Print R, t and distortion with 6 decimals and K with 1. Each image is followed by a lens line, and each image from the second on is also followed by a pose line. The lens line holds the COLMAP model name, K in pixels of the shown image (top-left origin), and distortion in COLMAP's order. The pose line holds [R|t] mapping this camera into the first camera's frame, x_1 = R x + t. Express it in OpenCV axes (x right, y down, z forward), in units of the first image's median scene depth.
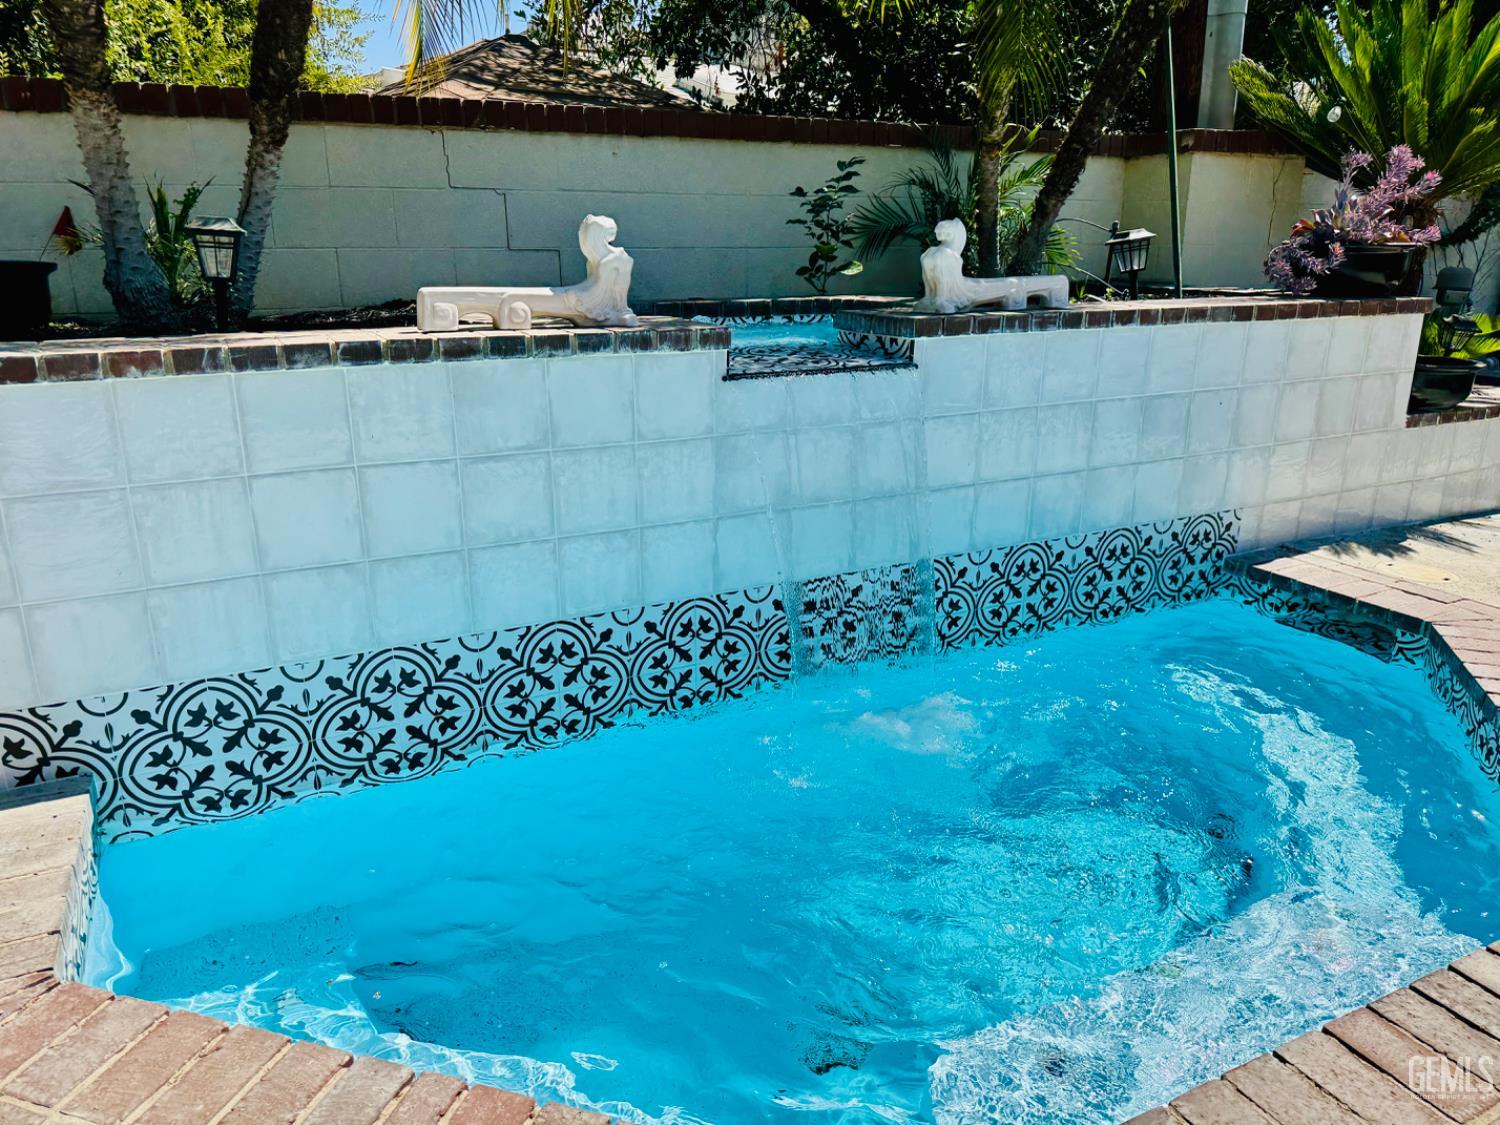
lens RADIAL K [[1060.4, 0, 747.4], [0, 1060.4, 570.5], [0, 0, 1]] dist [0.070585, -0.098666]
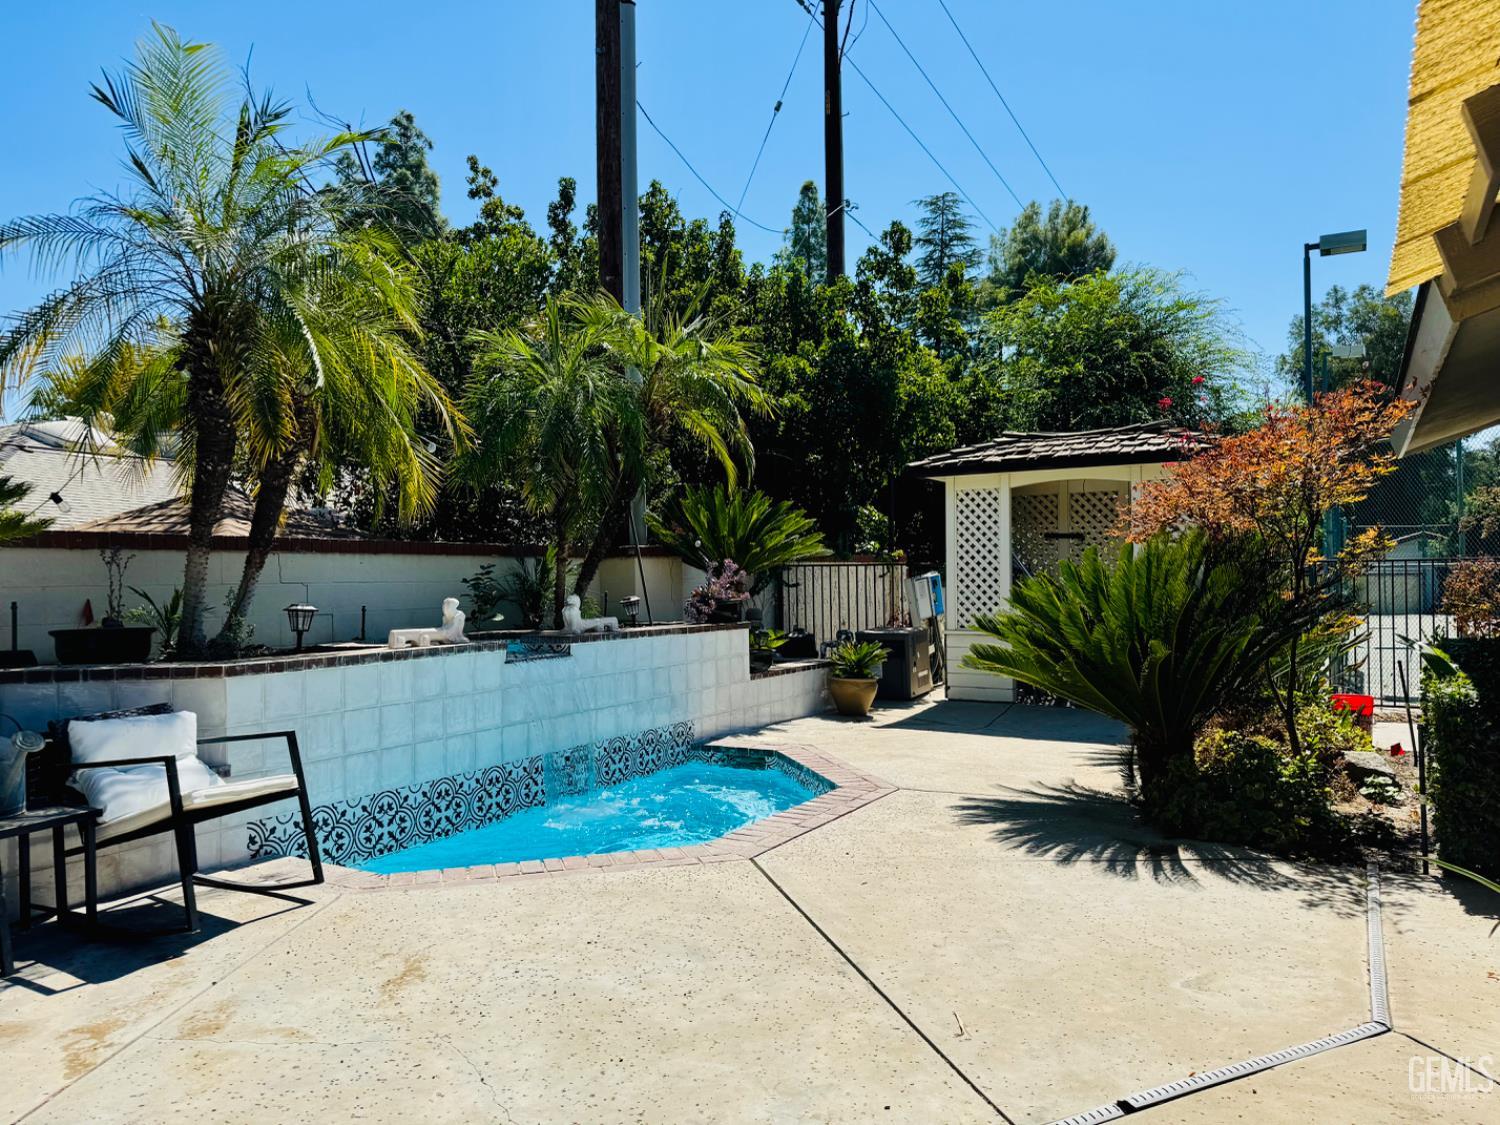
lens RADIAL K [[1060.4, 0, 747.4], [0, 1060.4, 570.5], [0, 0, 1]] dist [0.070585, -0.098666]
pose [[0.838950, -0.010078, 0.544115, -0.674766], [0.181843, 0.947552, -0.262827, 0.266346], [-0.512929, 0.319442, 0.796781, -0.941294]]
